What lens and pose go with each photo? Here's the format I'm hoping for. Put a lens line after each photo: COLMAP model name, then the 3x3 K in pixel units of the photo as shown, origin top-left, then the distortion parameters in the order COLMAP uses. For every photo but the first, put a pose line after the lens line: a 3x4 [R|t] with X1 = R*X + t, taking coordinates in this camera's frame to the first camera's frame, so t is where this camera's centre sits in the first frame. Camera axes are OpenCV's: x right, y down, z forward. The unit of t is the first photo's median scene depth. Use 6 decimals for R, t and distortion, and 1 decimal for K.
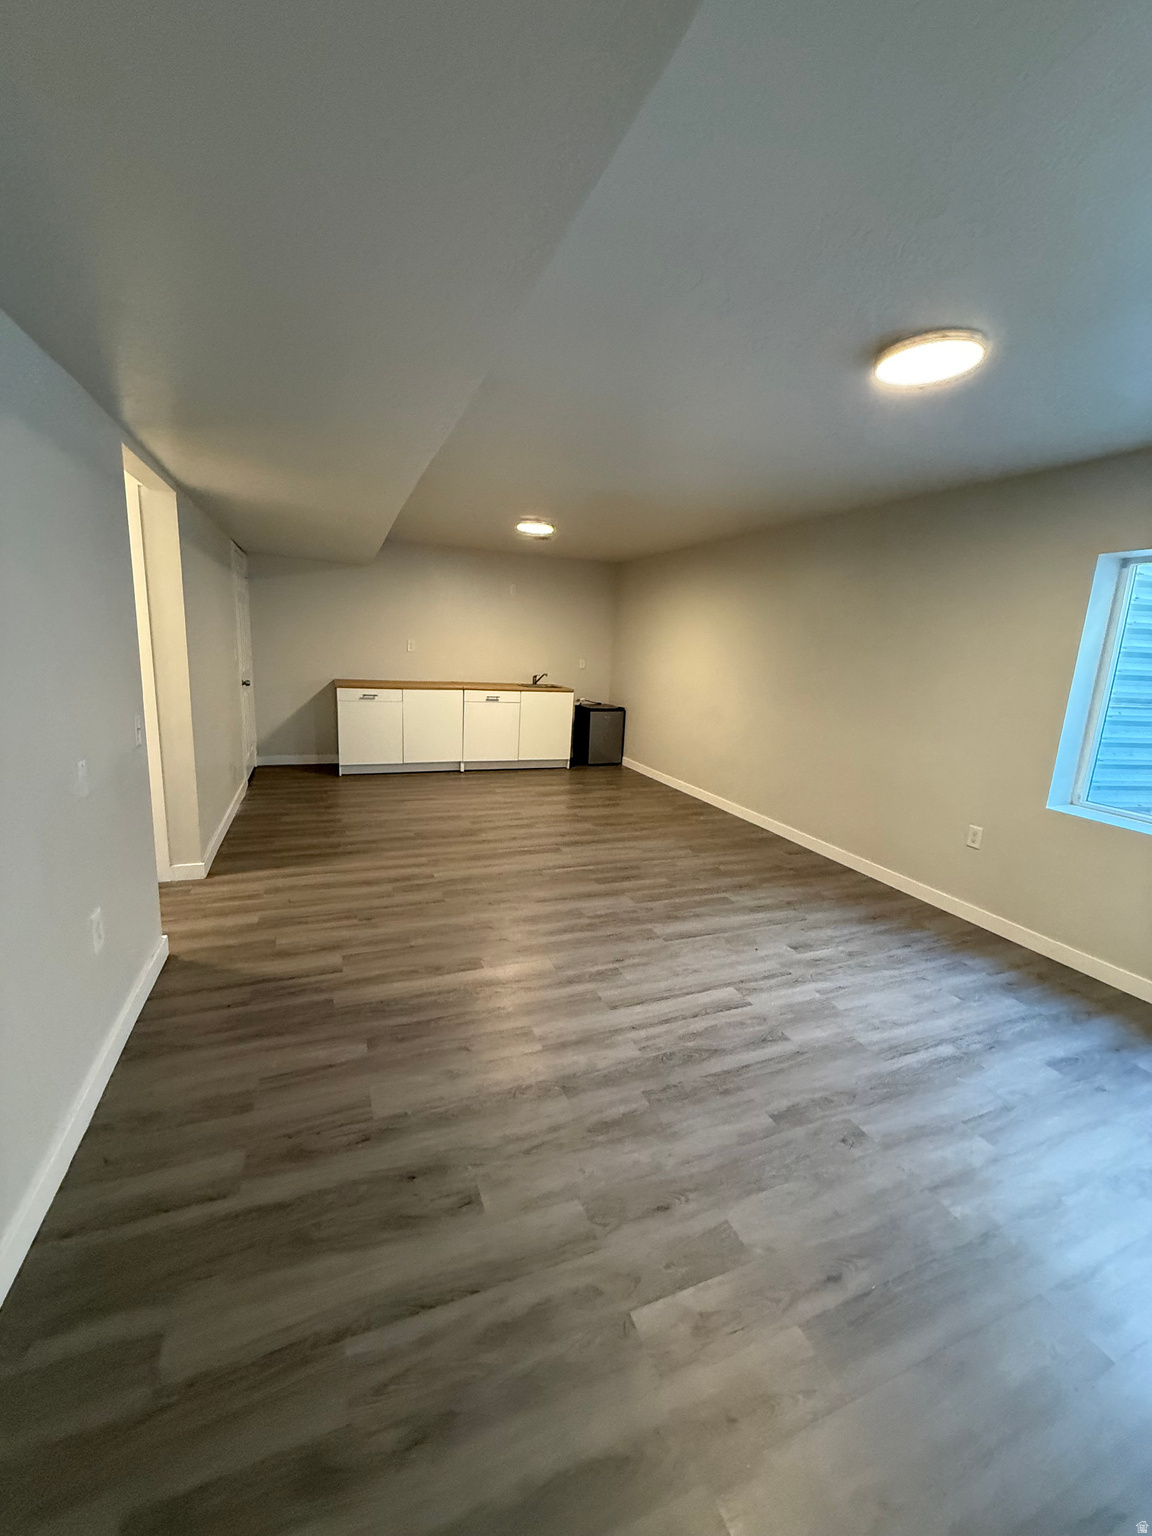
lens RADIAL K [[611.1, 0, 577.7], [0, 611.1, 764.1], [0, 0, 1]] dist [-0.003513, 0.000009]
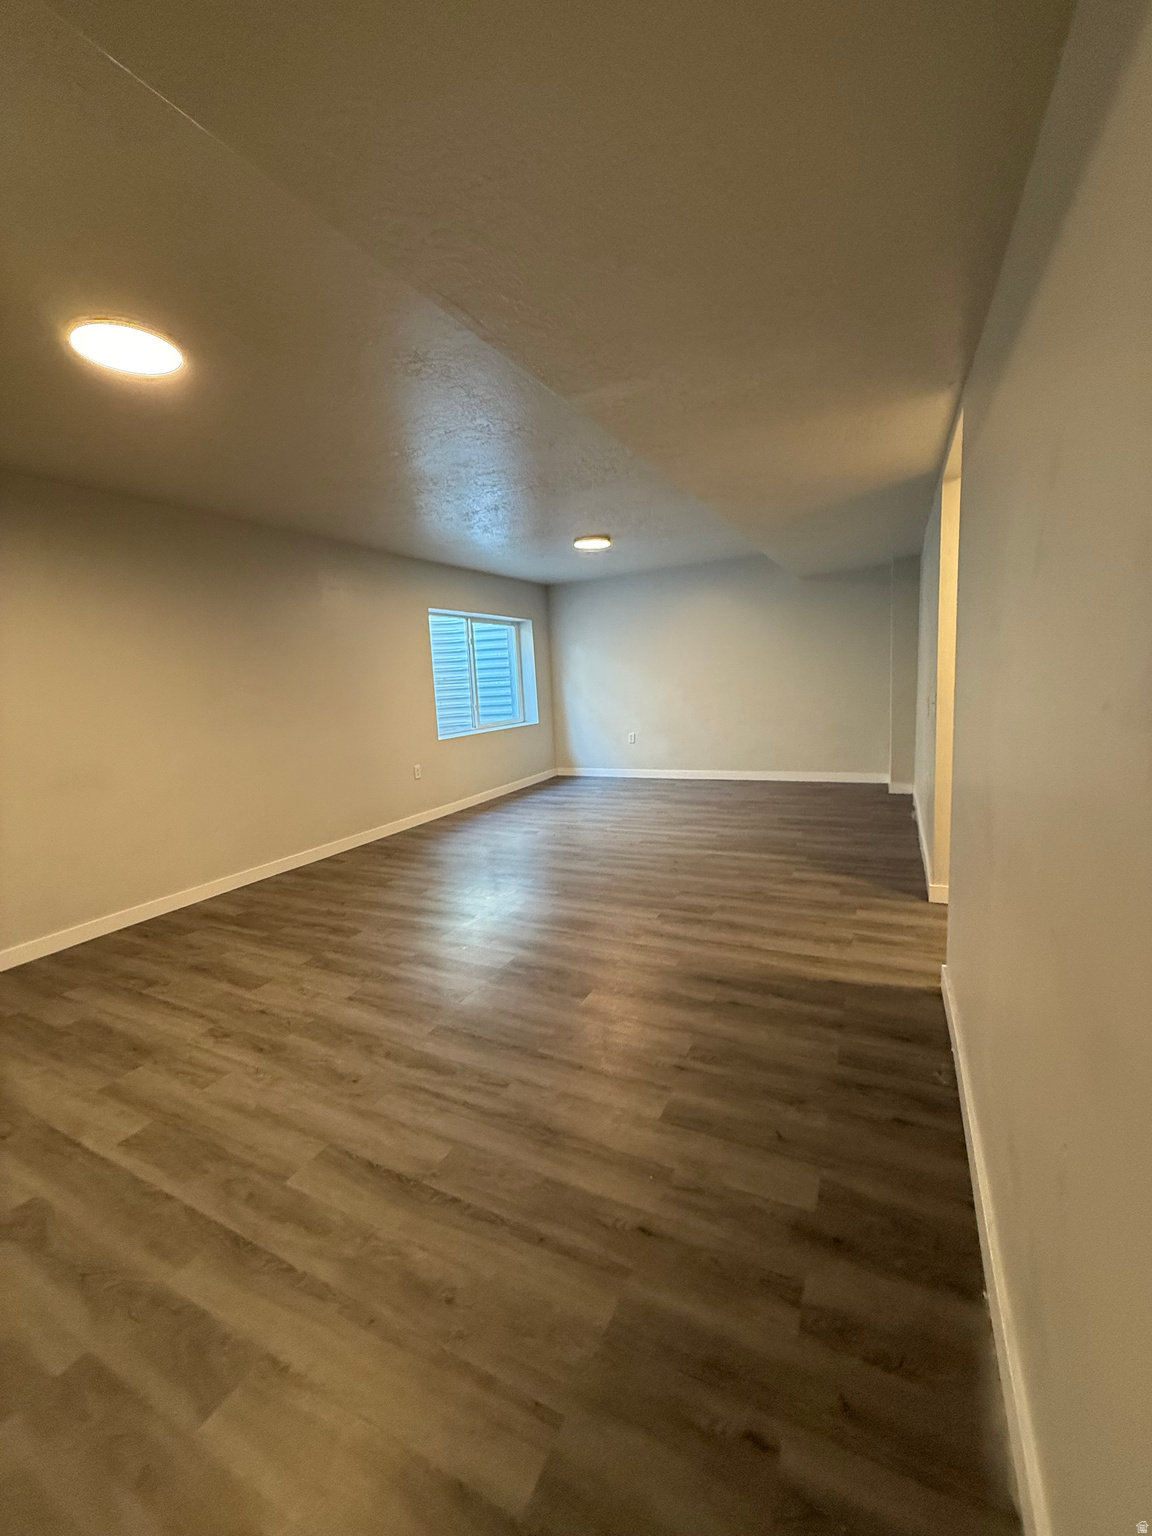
lens RADIAL K [[611.1, 0, 579.2], [0, 611.1, 770.6], [0, 0, 1]] dist [-0.003513, 0.000009]
pose [[-0.655249, -0.127816, 0.744521, -0.840486], [0.169741, 0.935466, 0.309986, -0.316049], [-0.736095, 0.329494, -0.591268, 1.651758]]
